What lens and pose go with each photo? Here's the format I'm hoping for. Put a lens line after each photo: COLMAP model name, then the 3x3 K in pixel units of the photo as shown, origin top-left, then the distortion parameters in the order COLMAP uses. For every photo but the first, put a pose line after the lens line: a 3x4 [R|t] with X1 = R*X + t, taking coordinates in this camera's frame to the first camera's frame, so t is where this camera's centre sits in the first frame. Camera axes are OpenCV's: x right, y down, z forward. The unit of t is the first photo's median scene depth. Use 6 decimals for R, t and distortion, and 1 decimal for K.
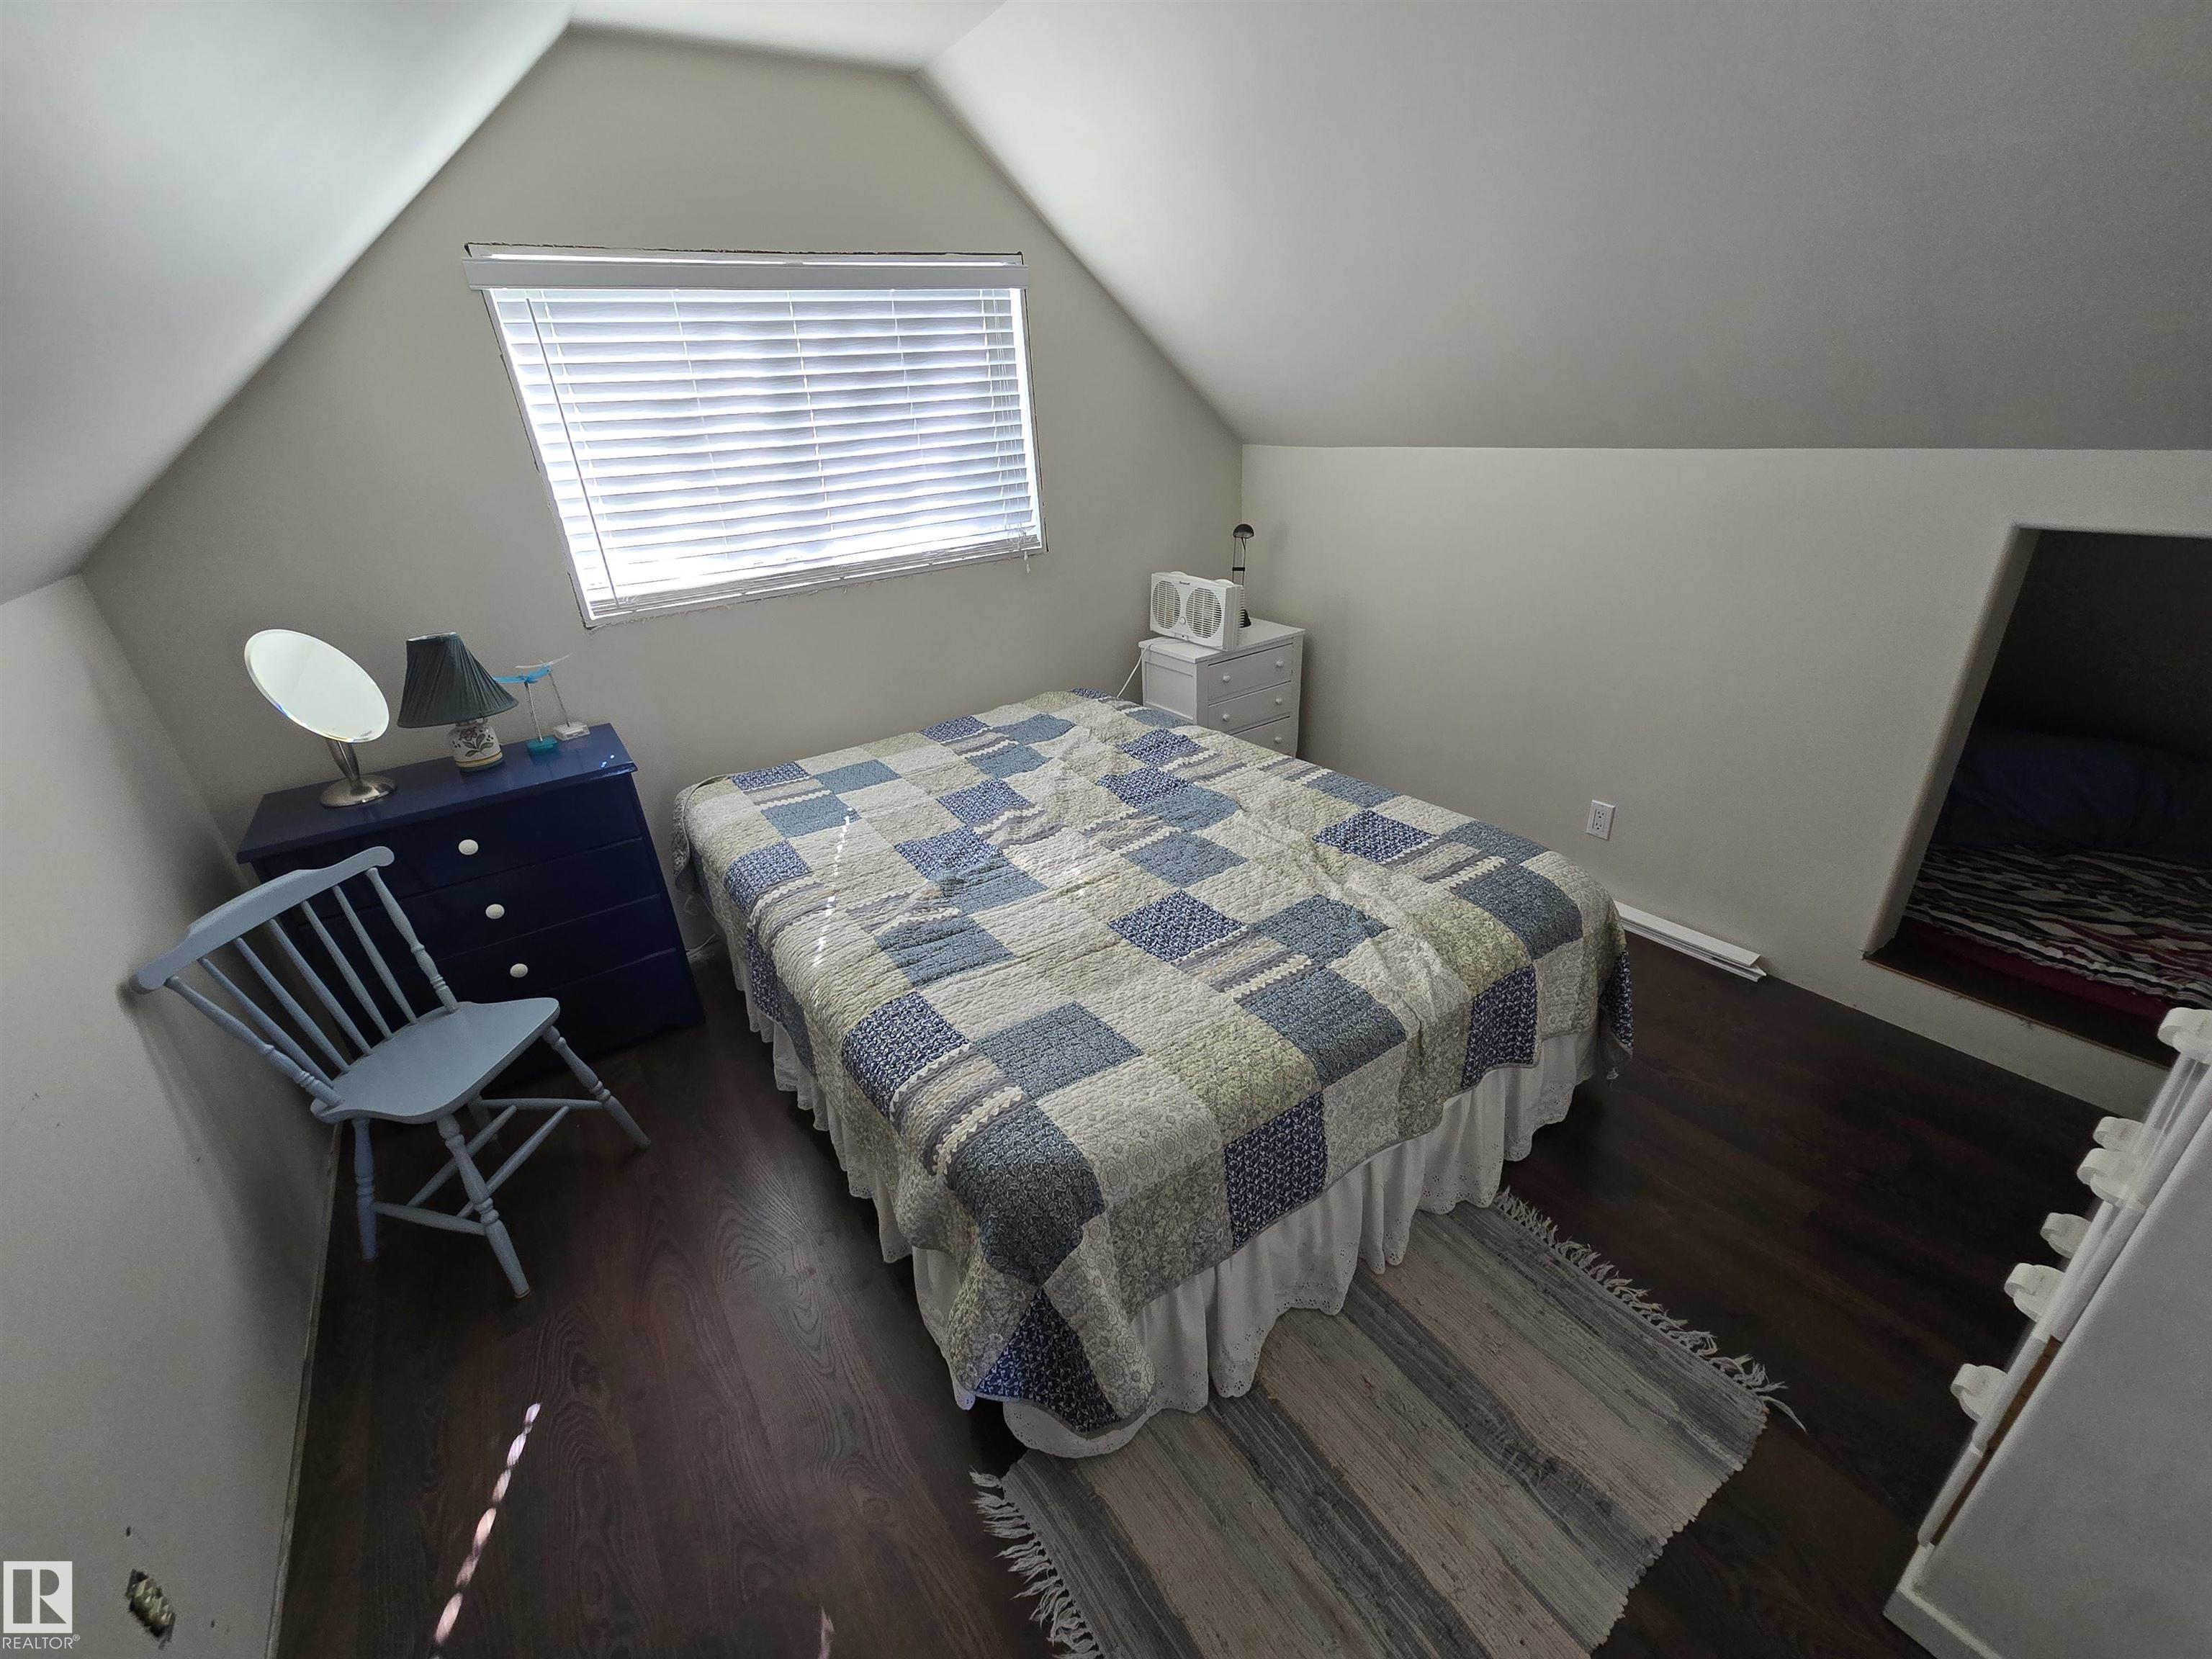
lens RADIAL K [[900.9, 0, 1105.0], [0, 900.9, 832.0], [0, 0, 1]] dist [-0.001492, 0.000016]
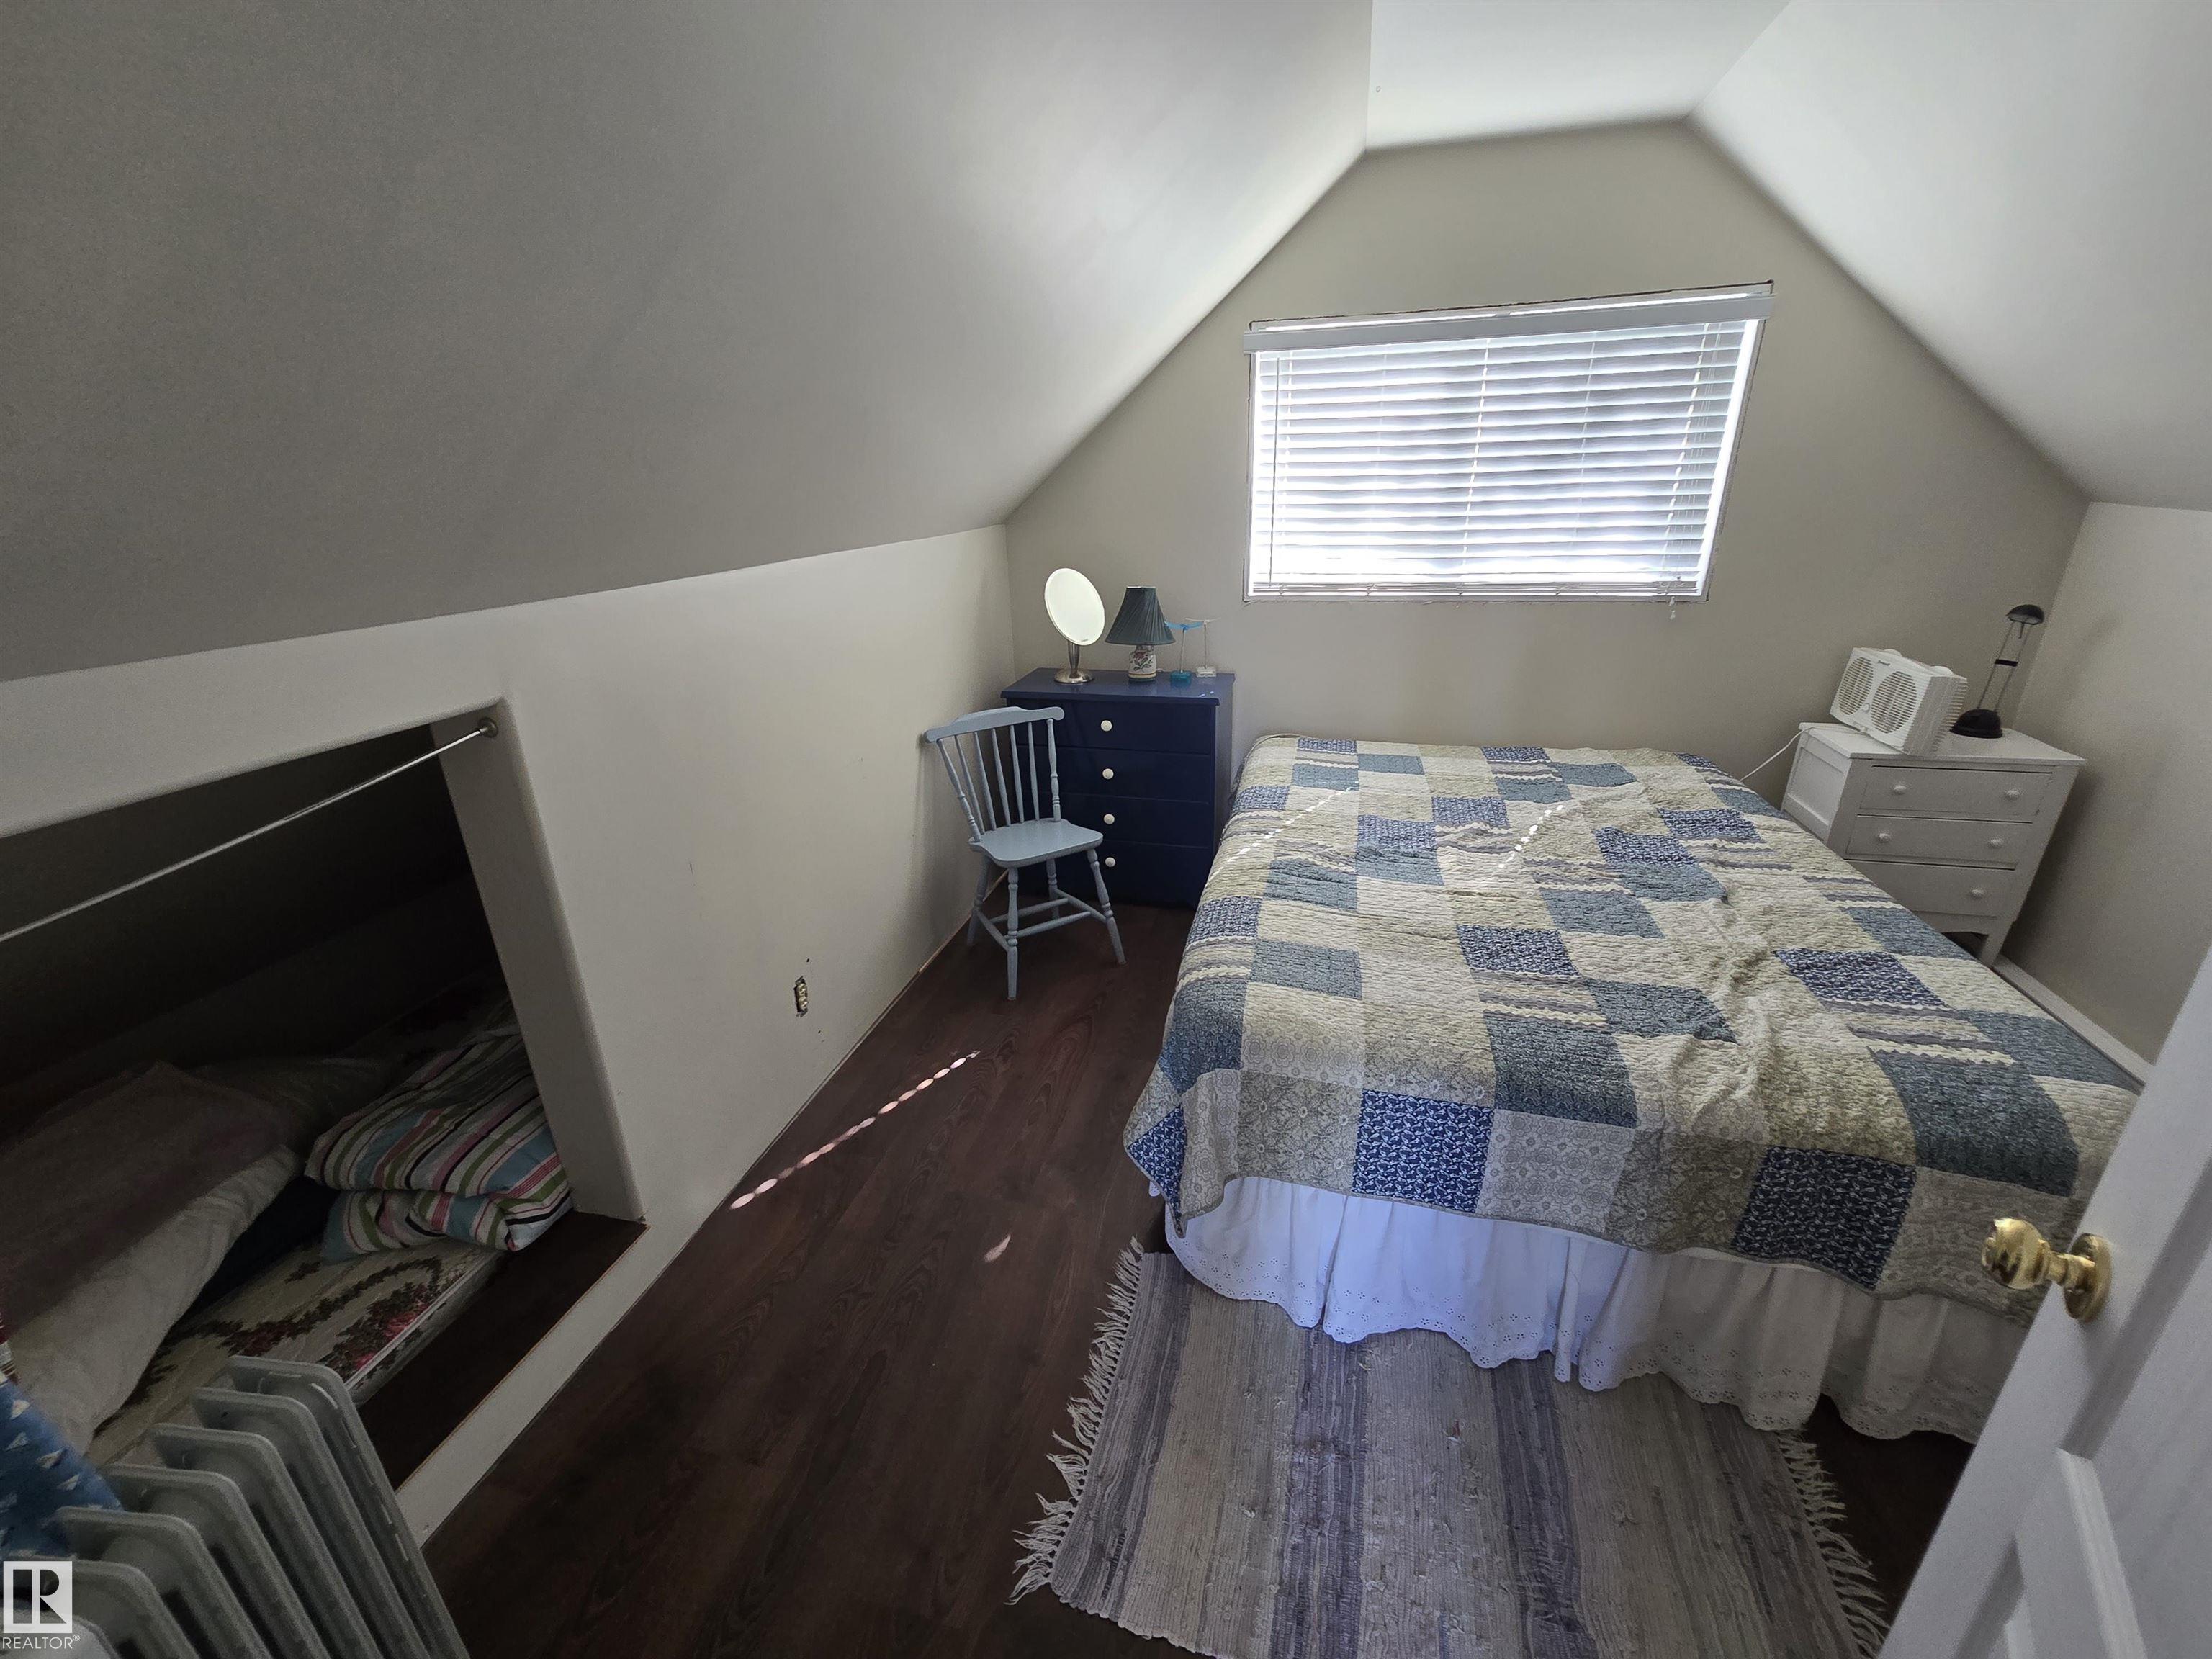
lens RADIAL K [[900.9, 0, 1097.0], [0, 900.9, 826.1], [0, 0, 1]] dist [-0.001492, 0.000016]
pose [[0.654012, 0.311197, -0.689510, 0.352923], [-0.337982, 0.935642, 0.101702, 0.025405], [0.676784, 0.166528, 0.717100, -0.047613]]
